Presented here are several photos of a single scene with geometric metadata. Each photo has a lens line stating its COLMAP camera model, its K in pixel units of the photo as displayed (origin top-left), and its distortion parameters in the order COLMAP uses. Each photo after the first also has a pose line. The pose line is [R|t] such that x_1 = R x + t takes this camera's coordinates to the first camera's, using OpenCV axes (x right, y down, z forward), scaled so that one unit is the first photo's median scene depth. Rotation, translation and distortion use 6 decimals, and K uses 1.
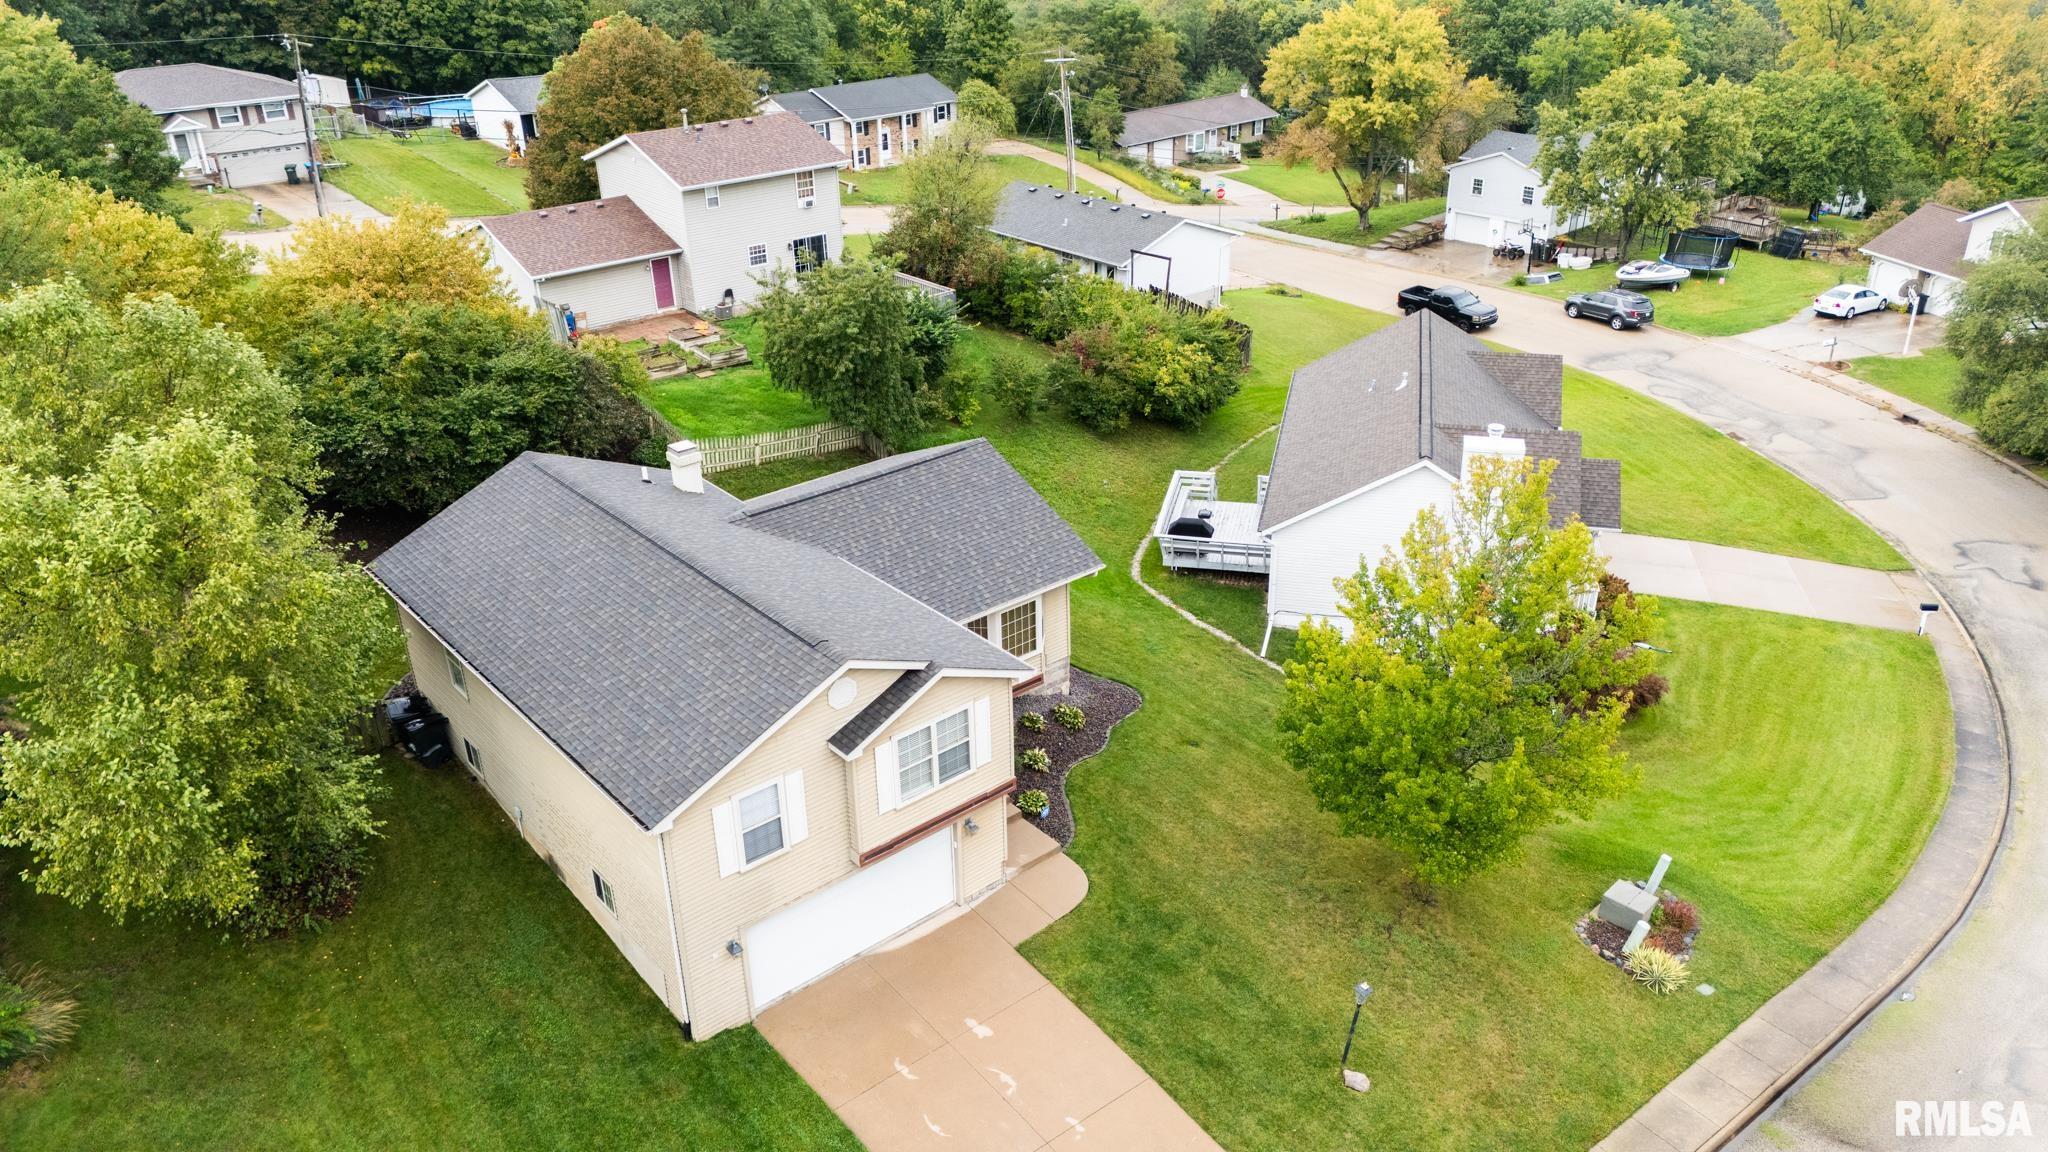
lens RADIAL K [[1490.2, 0, 1016.8], [0, 1490.2, 576.7], [0, 0, 1]] dist [0.084516, -0.077050]
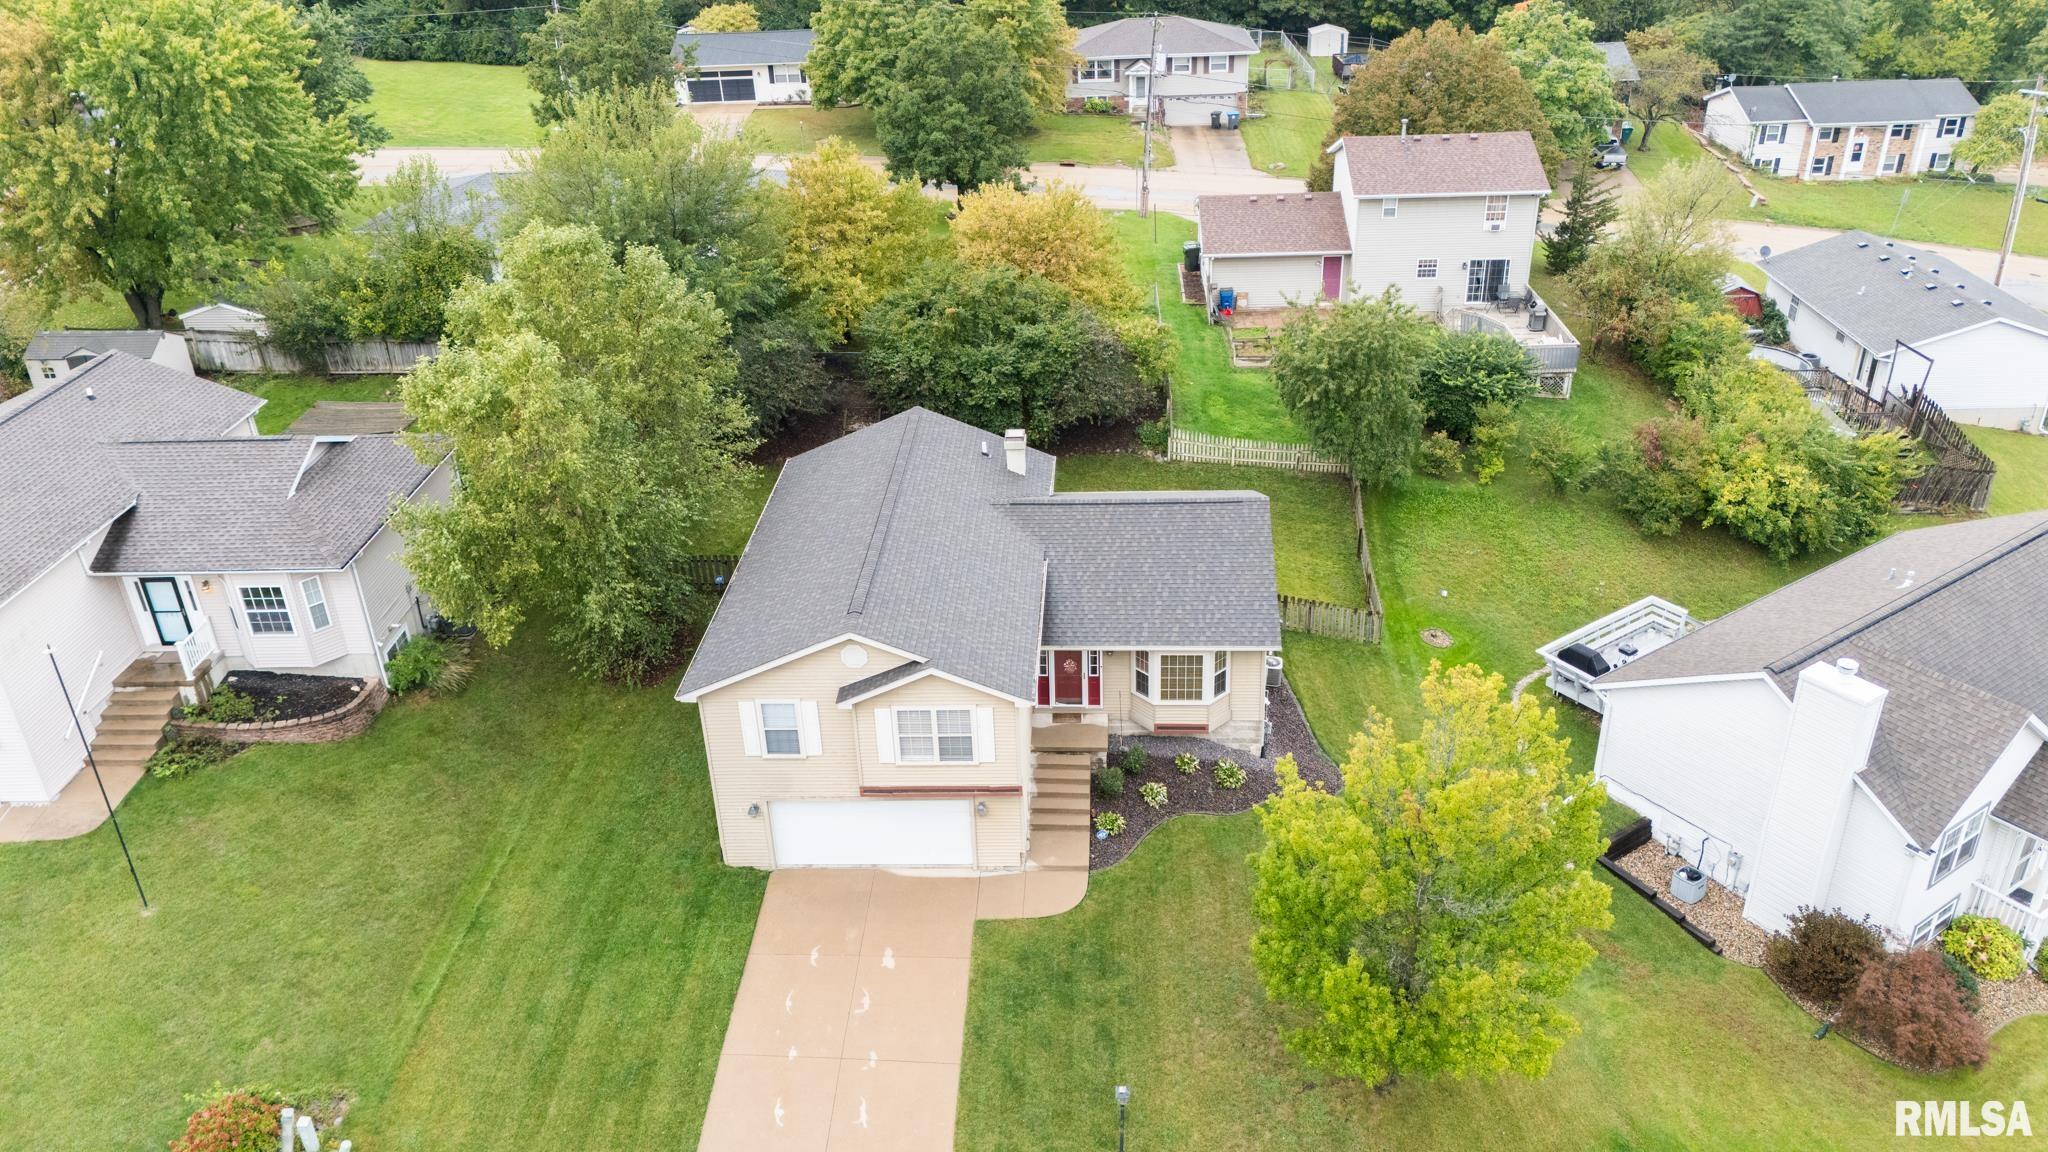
lens RADIAL K [[1479.3, 0, 1024.7], [0, 1479.3, 565.7], [0, 0, 1]] dist [0.107319, -0.116846]
pose [[0.737116, 0.312629, -0.599102, 0.546423], [-0.286488, 0.947509, 0.141952, -0.163072], [0.612033, 0.067001, 0.787989, 0.078735]]
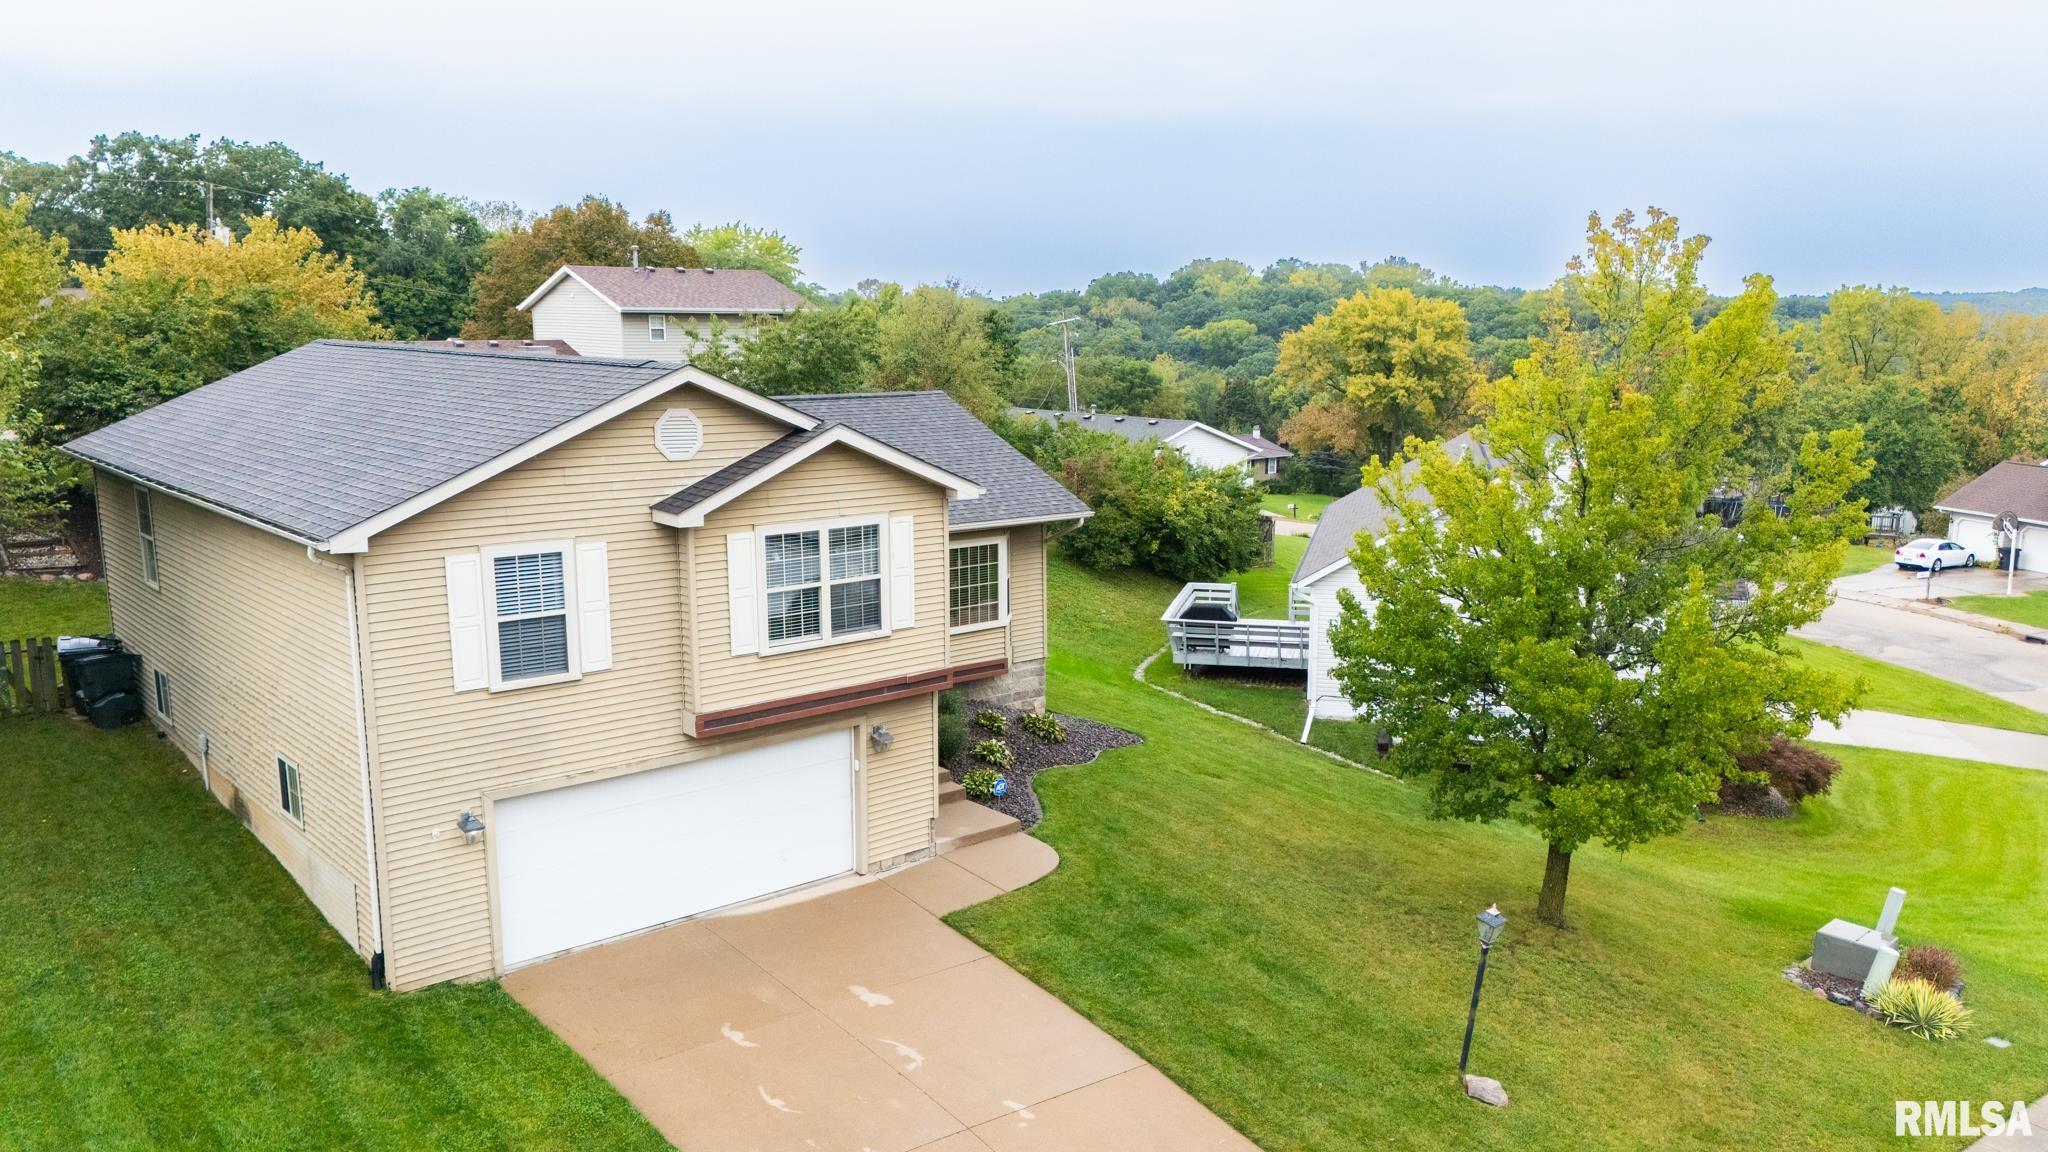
lens RADIAL K [[1562.4, 0, 1063.6], [0, 1562.4, 602.2], [0, 0, 1]] dist [0.078935, -0.065374]
pose [[0.999535, 0.021062, 0.022052, 0.029204], [-0.014281, 0.962259, -0.271760, 0.257466], [-0.026943, 0.271319, 0.962112, 0.270692]]
